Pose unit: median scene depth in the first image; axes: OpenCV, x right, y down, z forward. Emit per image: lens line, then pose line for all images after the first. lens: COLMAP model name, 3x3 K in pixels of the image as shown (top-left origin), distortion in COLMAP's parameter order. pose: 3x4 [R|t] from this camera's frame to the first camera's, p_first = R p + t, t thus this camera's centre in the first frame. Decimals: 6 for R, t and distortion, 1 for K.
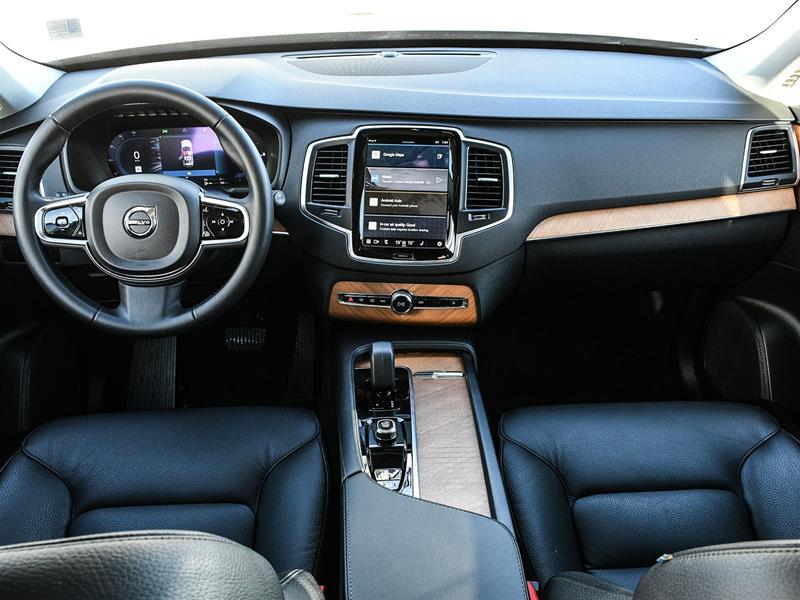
lens RADIAL K [[675.1, 0, 398.9], [0, 675.1, 297.0], [0, 0, 1]] dist [-0.036739, -0.012979]
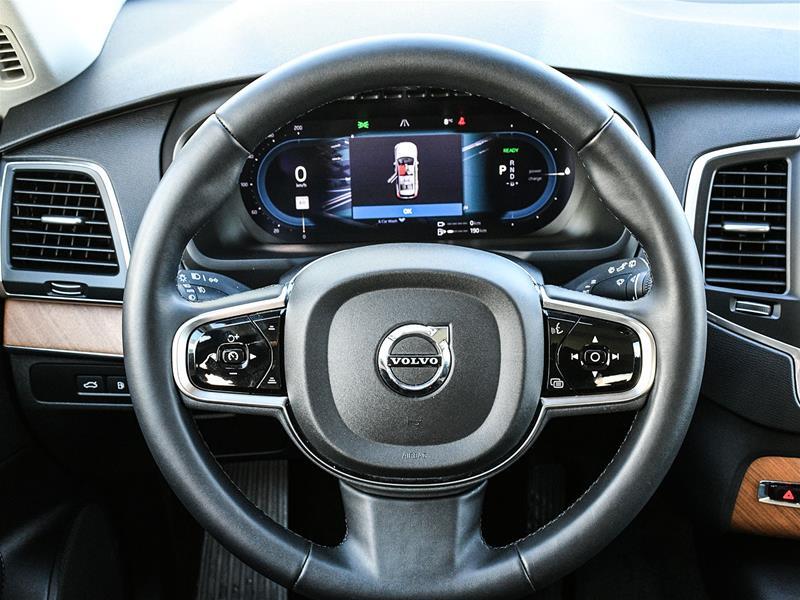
lens RADIAL K [[1140.9, 0, 385.4], [0, 1140.9, 313.5], [0, 0, 1]] dist [-0.030169, 0.000000]
pose [[0.997363, 0.003821, -0.072472, -0.292669], [-0.004862, 0.999887, -0.014190, -0.109303], [0.072410, 0.014505, 0.997269, 0.214167]]
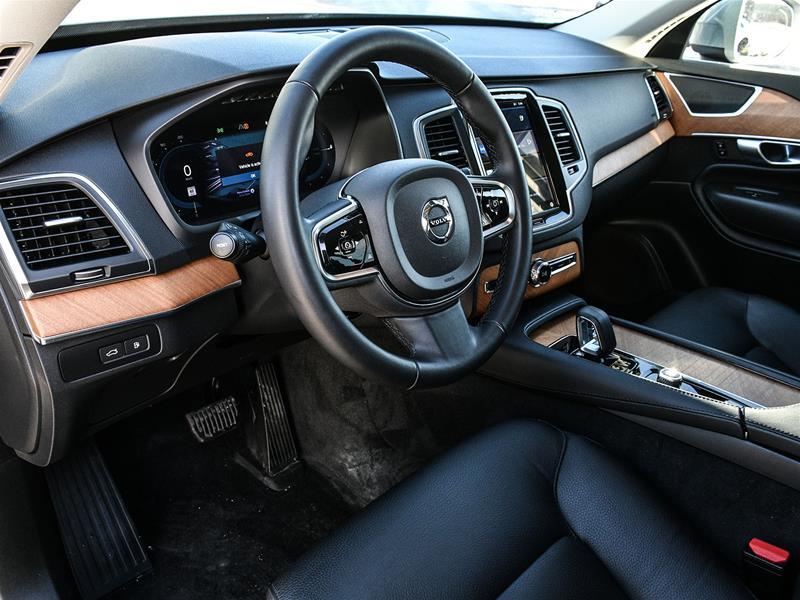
lens RADIAL K [[675.1, 0, 407.0], [0, 675.1, 305.6], [0, 0, 1]] dist [-0.036739, -0.012979]
pose [[0.723873, -0.277184, 0.631804, -0.743297], [0.296720, 0.951805, 0.077615, -0.076510], [-0.622868, 0.131286, 0.771232, 0.394601]]
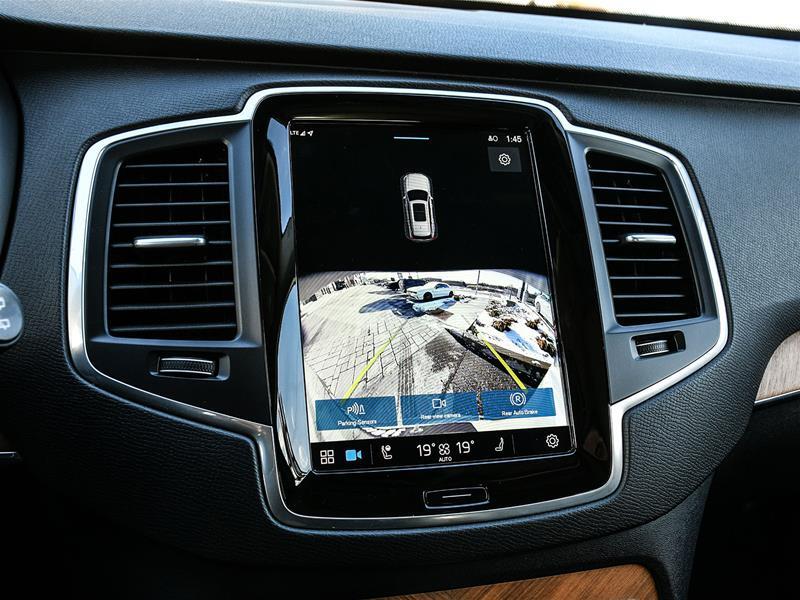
lens RADIAL K [[865.2, 0, 396.9], [0, 865.2, 297.4], [0, 0, 1]] dist [-0.014024, 0.000000]
pose [[0.944663, -0.044838, 0.324963, -0.133584], [0.113215, 0.974312, -0.194678, -0.073324], [-0.307886, 0.220696, 0.925473, 0.632797]]
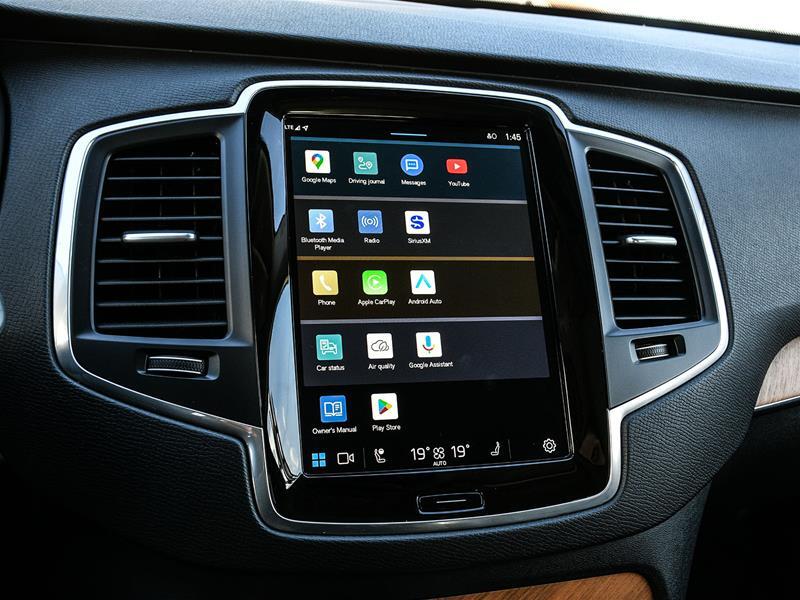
lens RADIAL K [[865.2, 0, 396.9], [0, 865.2, 298.0], [0, 0, 1]] dist [-0.014024, 0.000000]
pose [[0.942189, -0.033078, 0.333444, -0.131798], [0.103397, 0.975255, -0.195416, -0.074245], [-0.318729, 0.218596, 0.922295, 0.642178]]
